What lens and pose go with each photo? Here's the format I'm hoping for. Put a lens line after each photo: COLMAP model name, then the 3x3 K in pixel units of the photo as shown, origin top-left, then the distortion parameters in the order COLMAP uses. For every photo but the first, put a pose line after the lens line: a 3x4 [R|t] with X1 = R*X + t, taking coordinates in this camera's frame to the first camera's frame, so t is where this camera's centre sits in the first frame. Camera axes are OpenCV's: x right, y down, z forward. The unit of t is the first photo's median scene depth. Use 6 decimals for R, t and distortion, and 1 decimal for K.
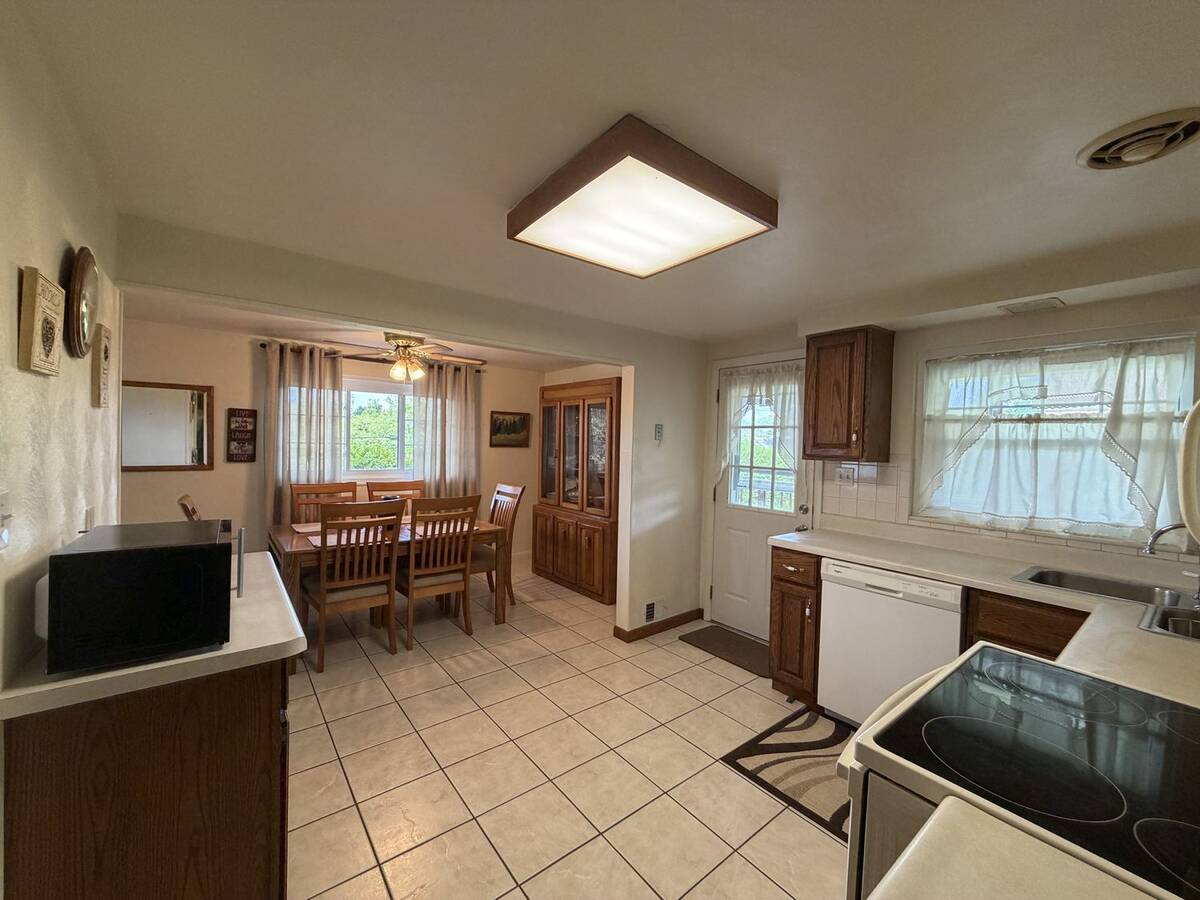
lens RADIAL K [[477.6, 0, 594.6], [0, 477.6, 451.3], [0, 0, 1]] dist [0.013327, -0.007325]
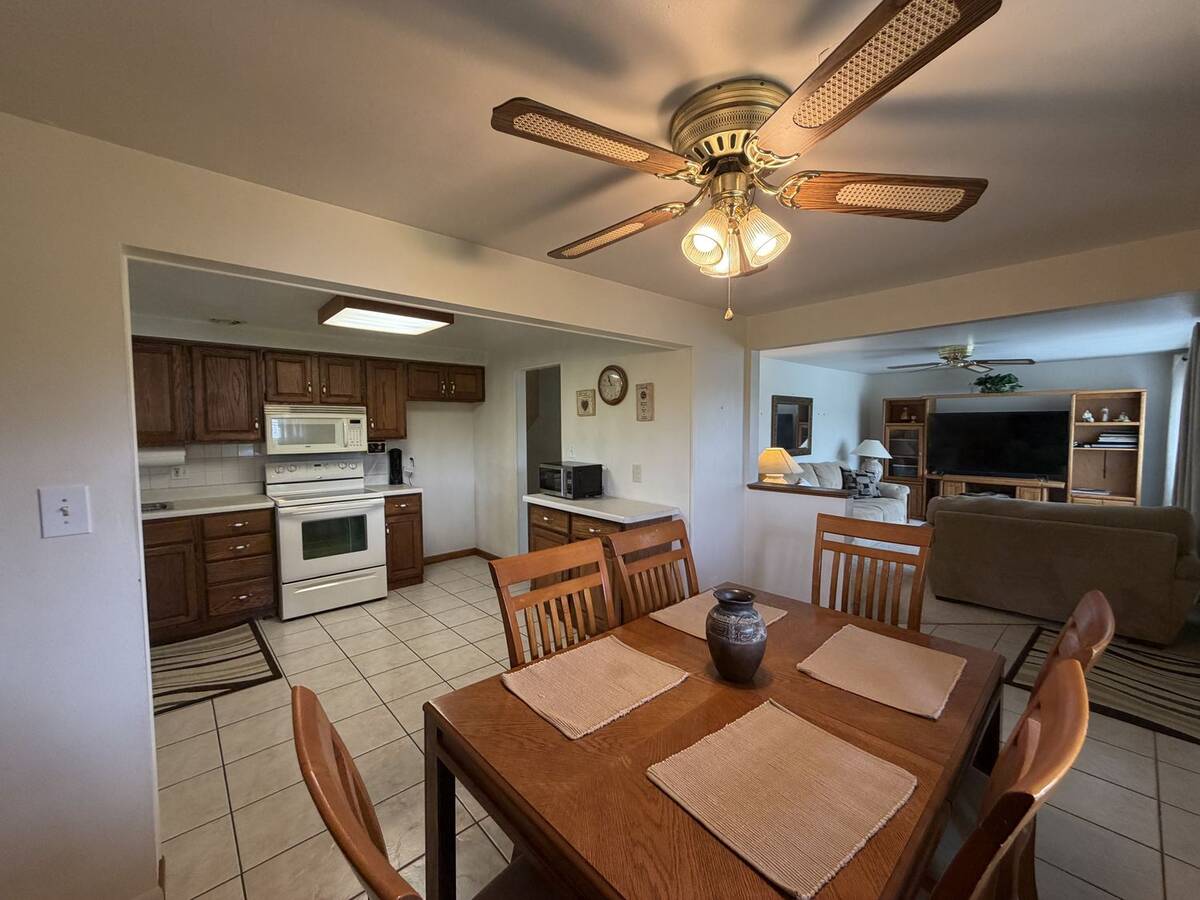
lens RADIAL K [[474.4, 0, 595.9], [0, 474.4, 453.7], [0, 0, 1]] dist [-0.001611, 0.000093]
pose [[-0.996958, -0.016837, -0.076104, -0.364686], [-0.022446, 0.997045, 0.073465, -0.057499], [0.074642, 0.074949, -0.994390, 1.755935]]
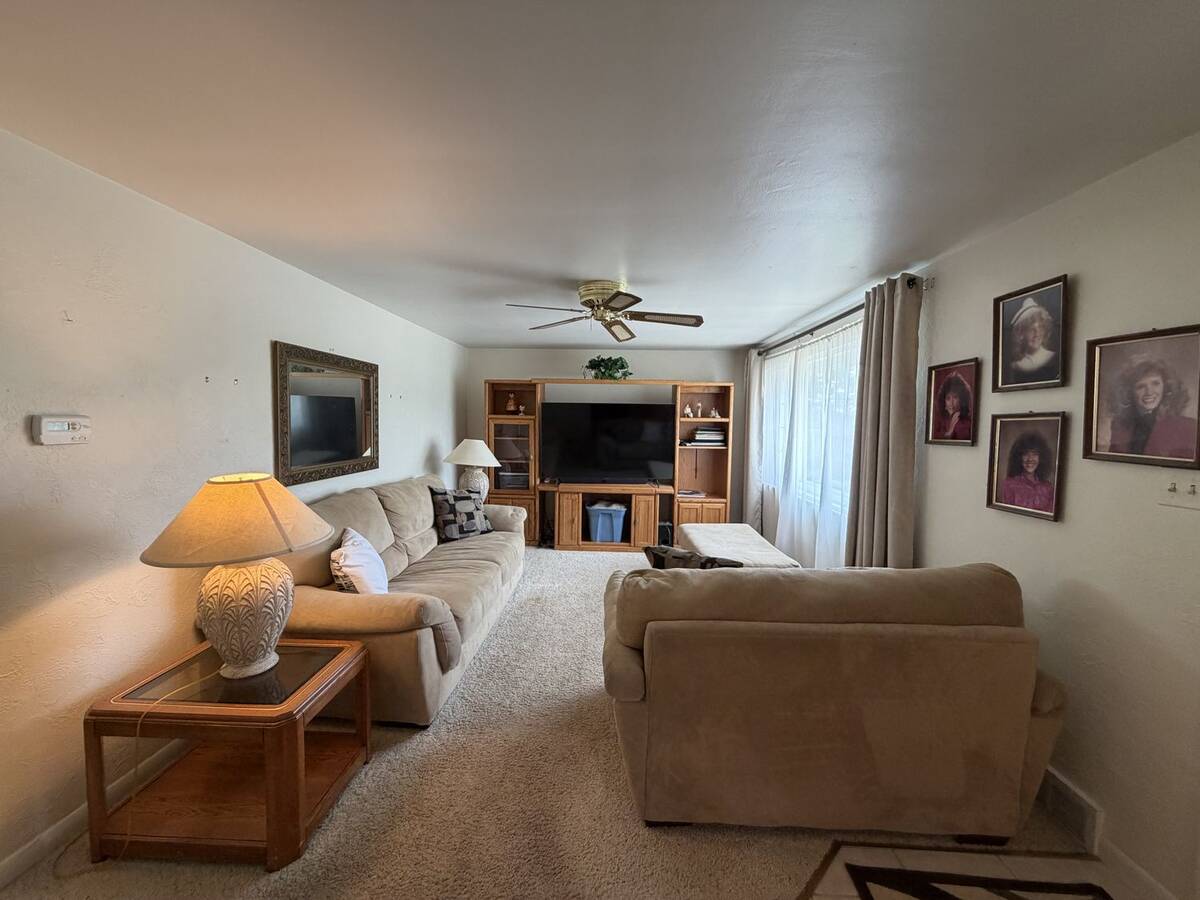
lens RADIAL K [[477.6, 0, 594.6], [0, 477.6, 451.3], [0, 0, 1]] dist [0.013327, -0.007325]
pose [[-0.639302, 0.014660, -0.768816, -0.990270], [-0.041371, 0.997714, 0.053427, -0.044575], [0.767842, 0.065963, -0.637234, 0.765132]]
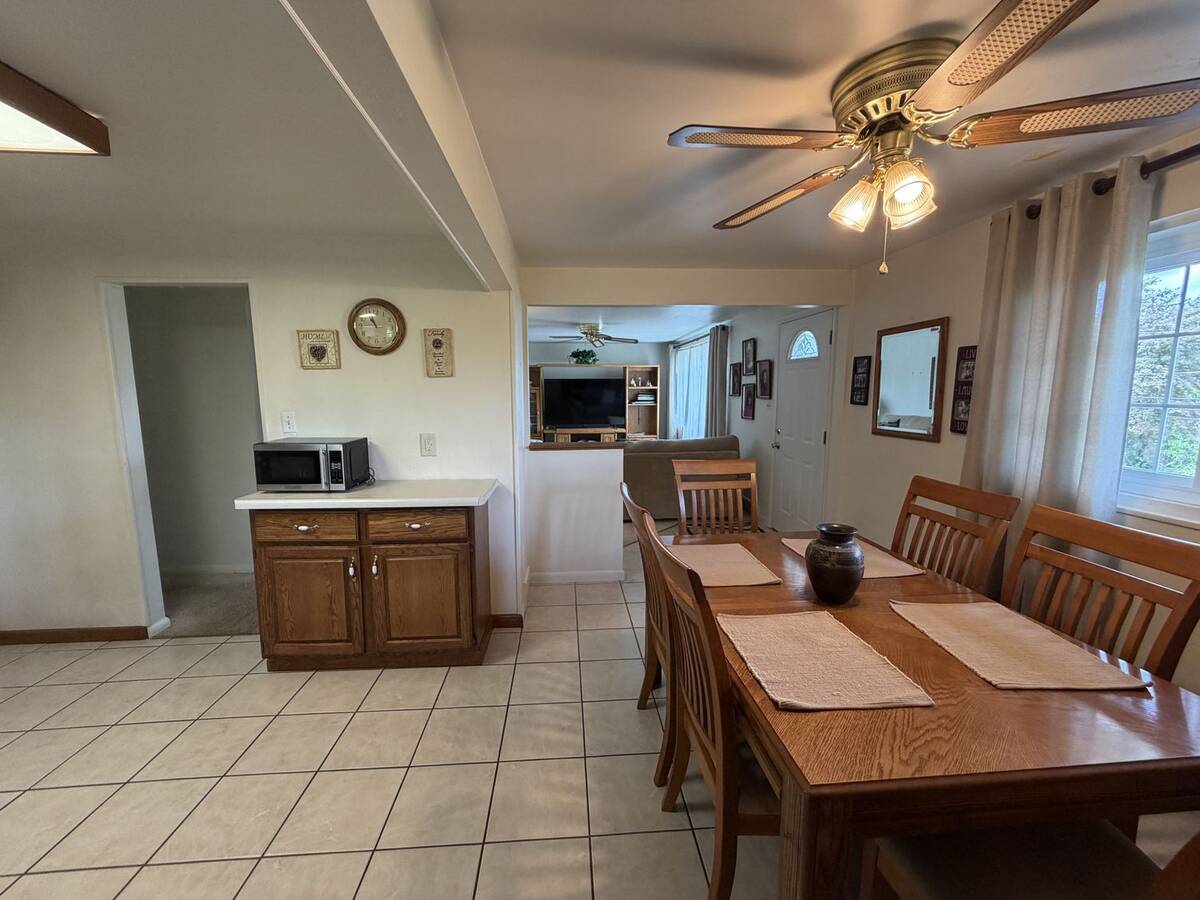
lens RADIAL K [[477.6, 0, 594.6], [0, 477.6, 451.3], [0, 0, 1]] dist [0.013327, -0.007325]
pose [[-0.553740, 0.083181, -0.828524, 0.056395], [-0.021759, 0.993213, 0.114258, -0.023494], [0.832405, 0.081298, -0.548172, 1.358900]]
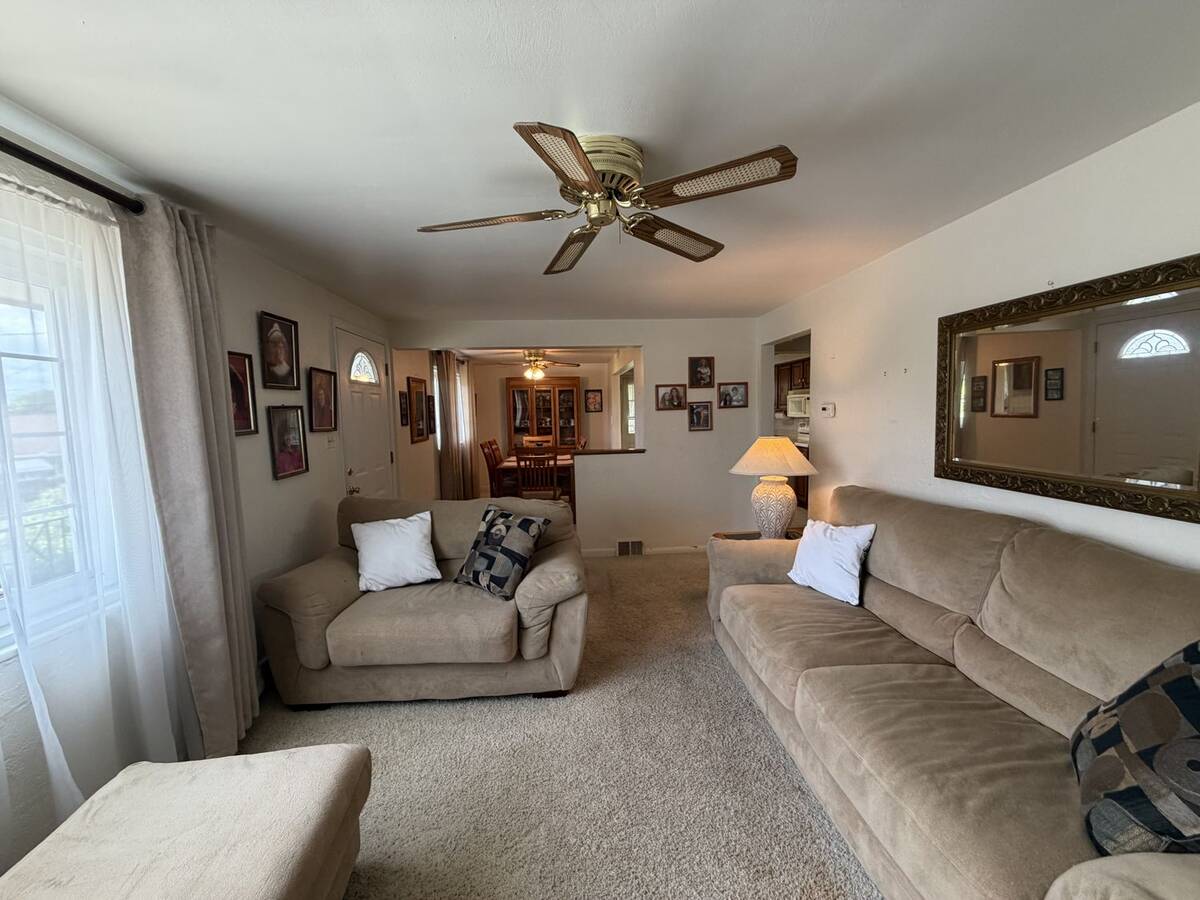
lens RADIAL K [[477.6, 0, 594.6], [0, 477.6, 451.3], [0, 0, 1]] dist [0.013327, -0.007325]
pose [[0.566109, -0.109526, 0.817022, -2.364551], [0.049457, 0.993861, 0.098964, -0.061897], [-0.822845, -0.015617, 0.568051, -0.275140]]
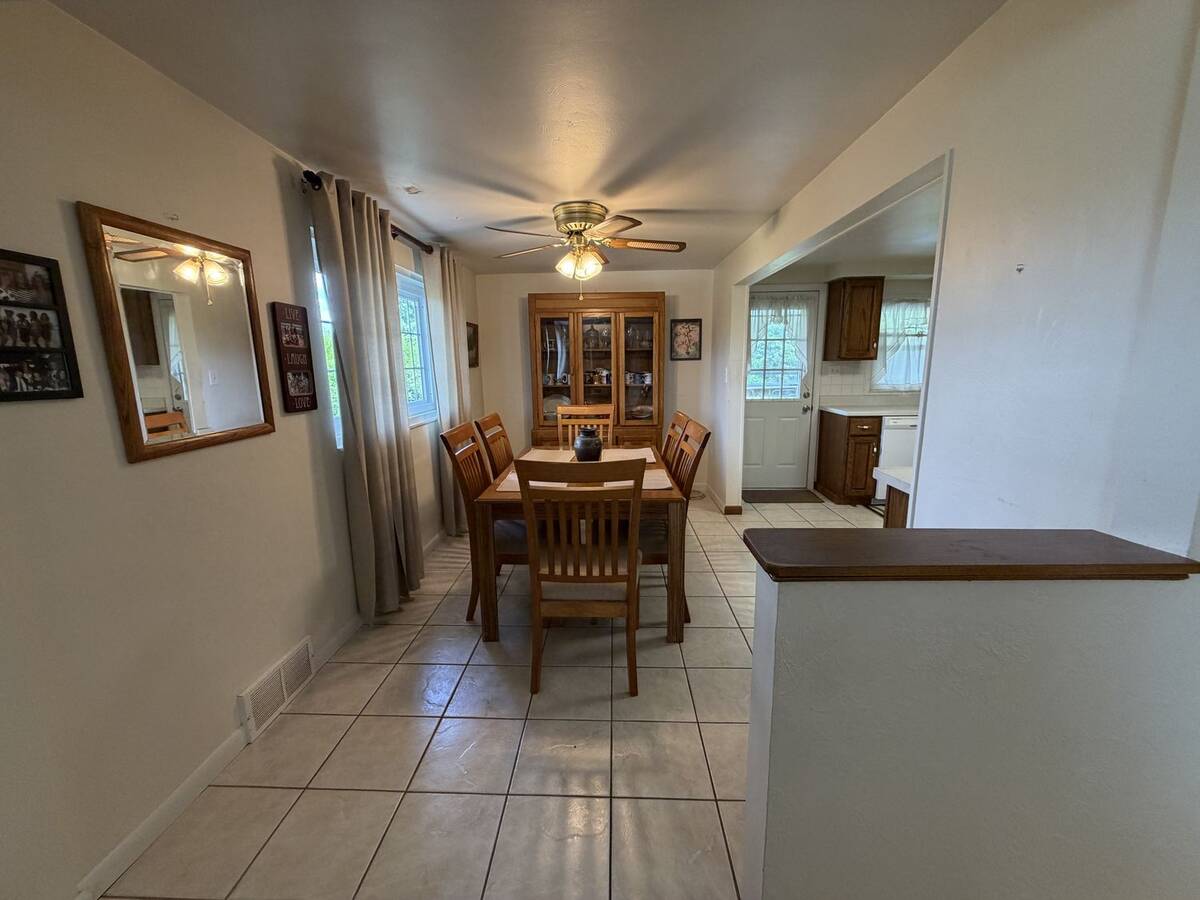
lens RADIAL K [[477.6, 0, 594.6], [0, 477.6, 451.3], [0, 0, 1]] dist [0.013327, -0.007325]
pose [[0.645752, -0.174395, 0.743364, -1.351695], [0.045150, 0.980585, 0.190827, -0.029079], [-0.762211, -0.089664, 0.641089, 0.617826]]
